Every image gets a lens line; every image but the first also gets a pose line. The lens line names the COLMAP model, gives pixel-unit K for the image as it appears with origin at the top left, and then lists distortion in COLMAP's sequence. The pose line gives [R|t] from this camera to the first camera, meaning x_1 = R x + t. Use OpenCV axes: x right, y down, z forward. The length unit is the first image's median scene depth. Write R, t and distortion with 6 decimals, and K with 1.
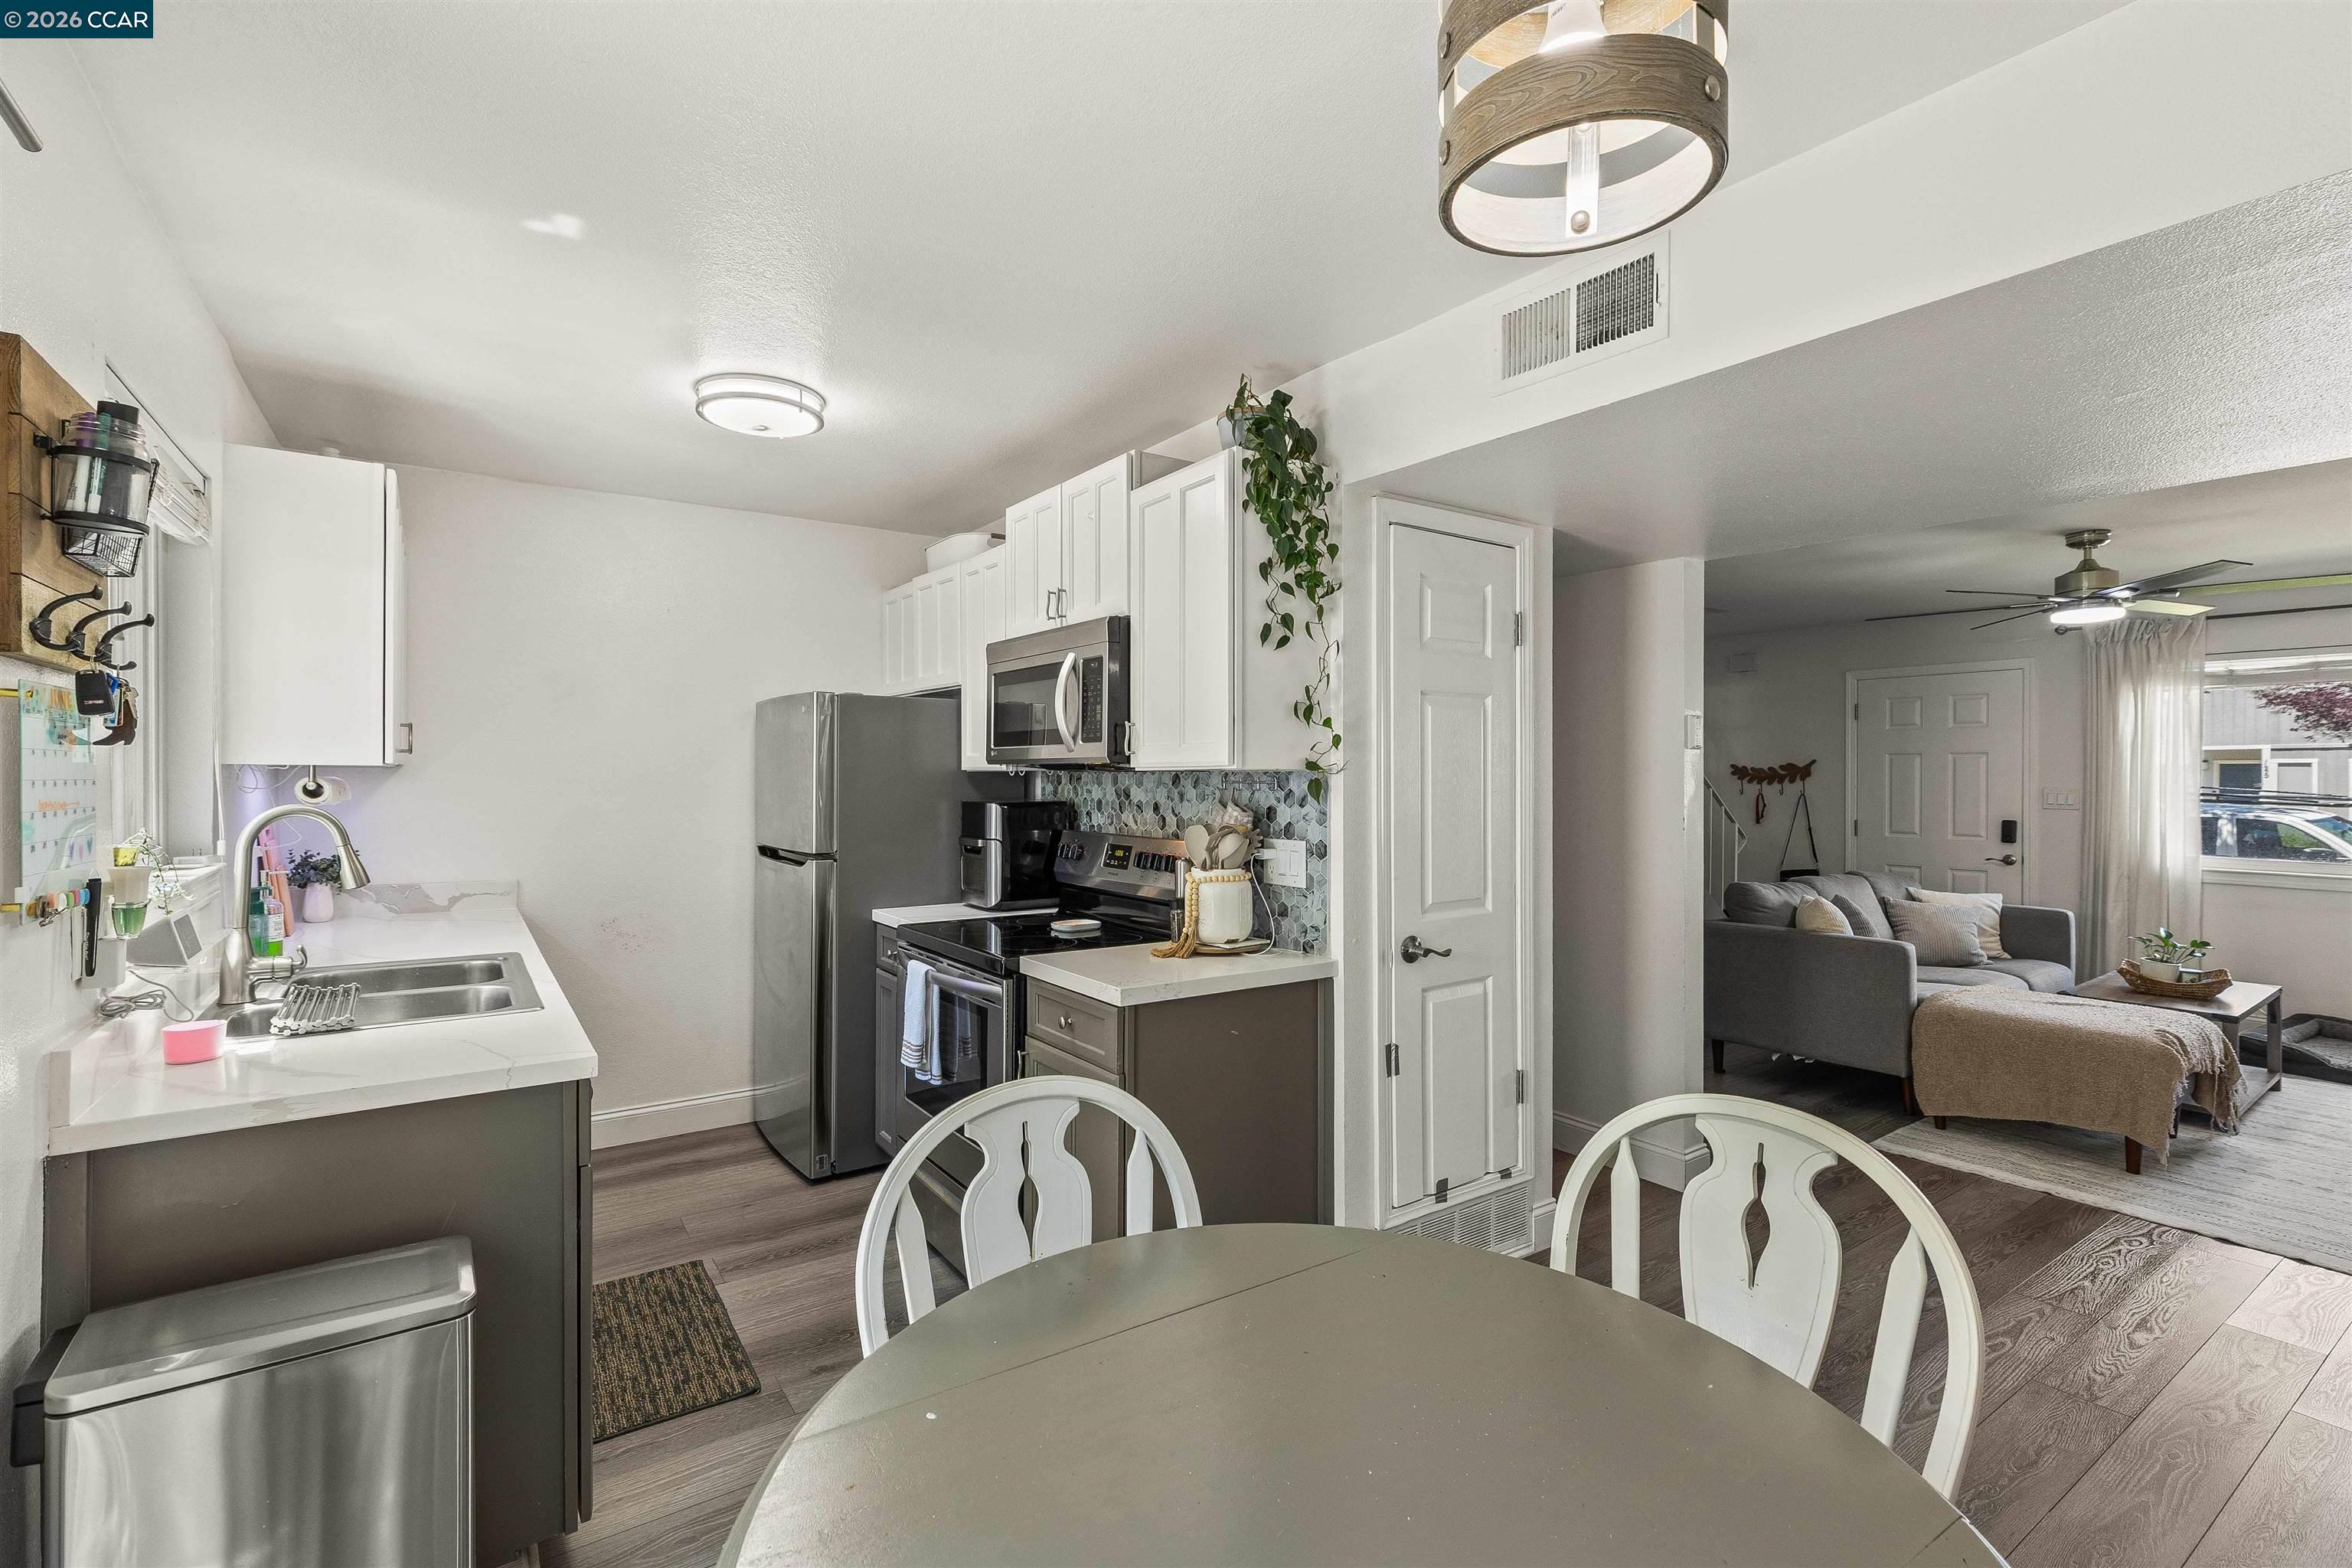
lens RADIAL K [[1067.7, 0, 1177.8], [0, 1067.7, 783.0], [0, 0, 1]] dist [-0.000992, -0.000515]
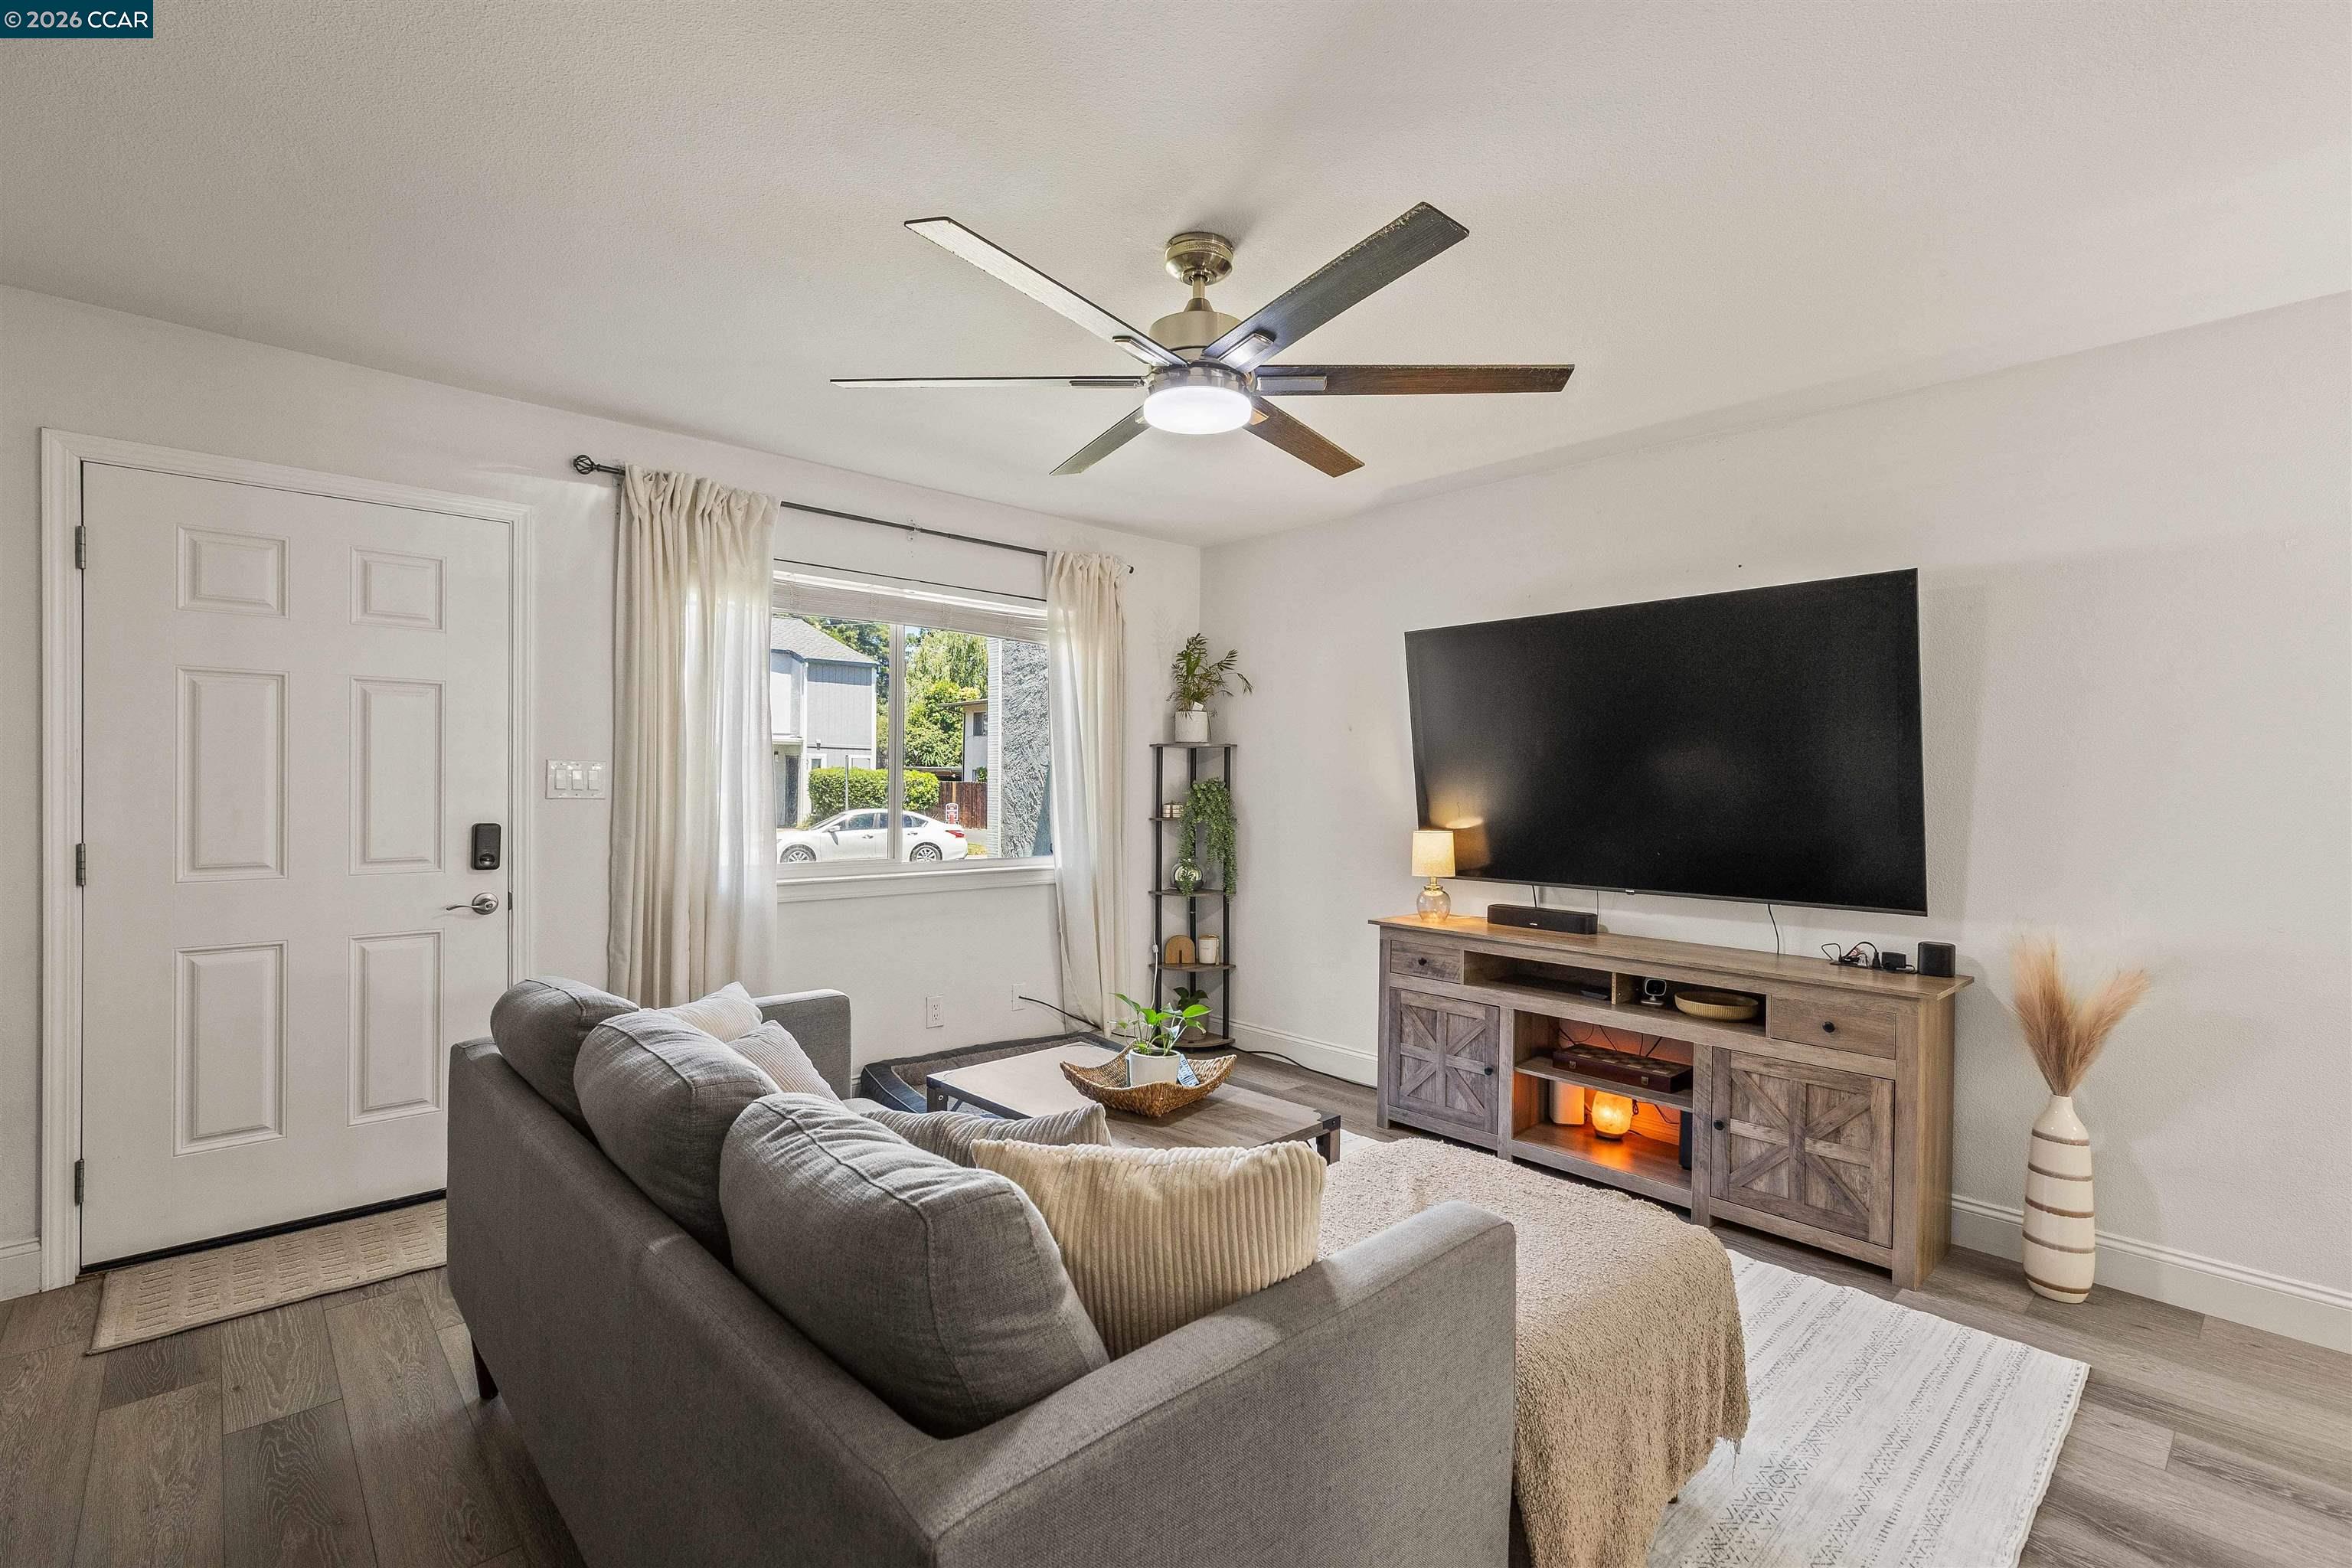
lens RADIAL K [[1067.7, 0, 1178.7], [0, 1067.7, 774.9], [0, 0, 1]] dist [-0.000992, -0.000515]
pose [[-0.147977, -0.005126, 0.988978, 0.245302], [-0.003635, 0.999983, 0.004639, 0.008929], [-0.988984, -0.002908, -0.147993, 0.760296]]
